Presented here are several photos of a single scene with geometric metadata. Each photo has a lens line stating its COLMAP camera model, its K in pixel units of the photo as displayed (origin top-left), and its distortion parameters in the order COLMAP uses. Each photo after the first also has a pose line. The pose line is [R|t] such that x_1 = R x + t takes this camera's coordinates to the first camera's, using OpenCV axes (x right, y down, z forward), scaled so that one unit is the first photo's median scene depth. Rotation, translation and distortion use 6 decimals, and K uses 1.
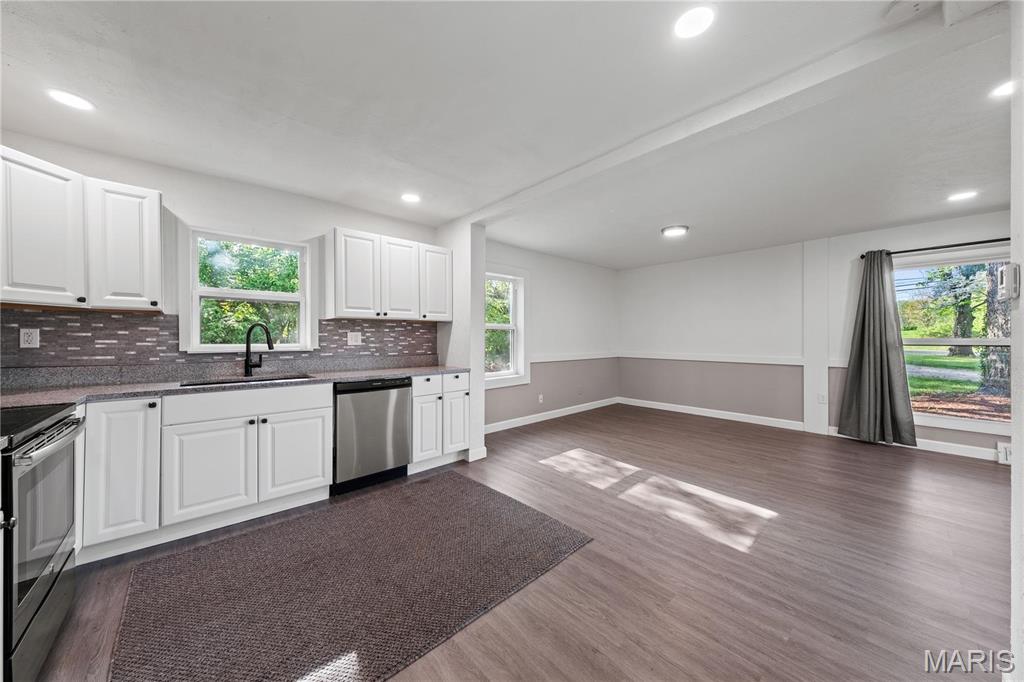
lens RADIAL K [[353.1, 0, 508.3], [0, 353.1, 338.2], [0, 0, 1]] dist [-0.002821, 0.000284]
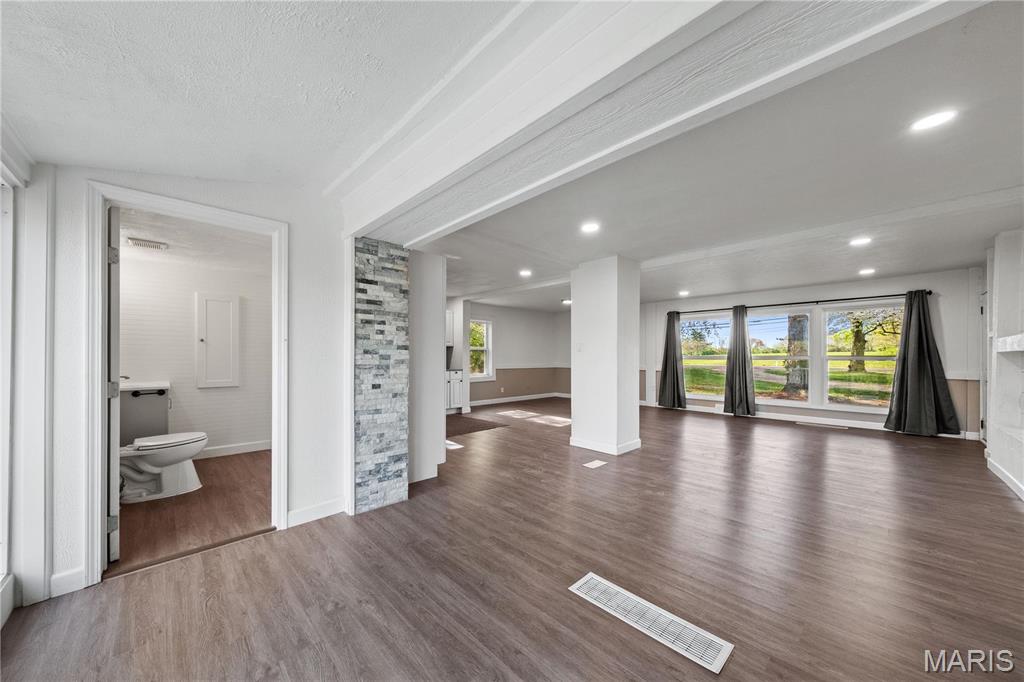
lens RADIAL K [[367.6, 0, 507.1], [0, 367.6, 356.4], [0, 0, 1]] dist [0.011141, 0.000001]
pose [[0.999227, 0.001618, 0.039281, 0.058298], [-0.001331, 0.999972, -0.007329, 0.025583], [-0.039292, 0.007271, 0.999201, -1.014222]]
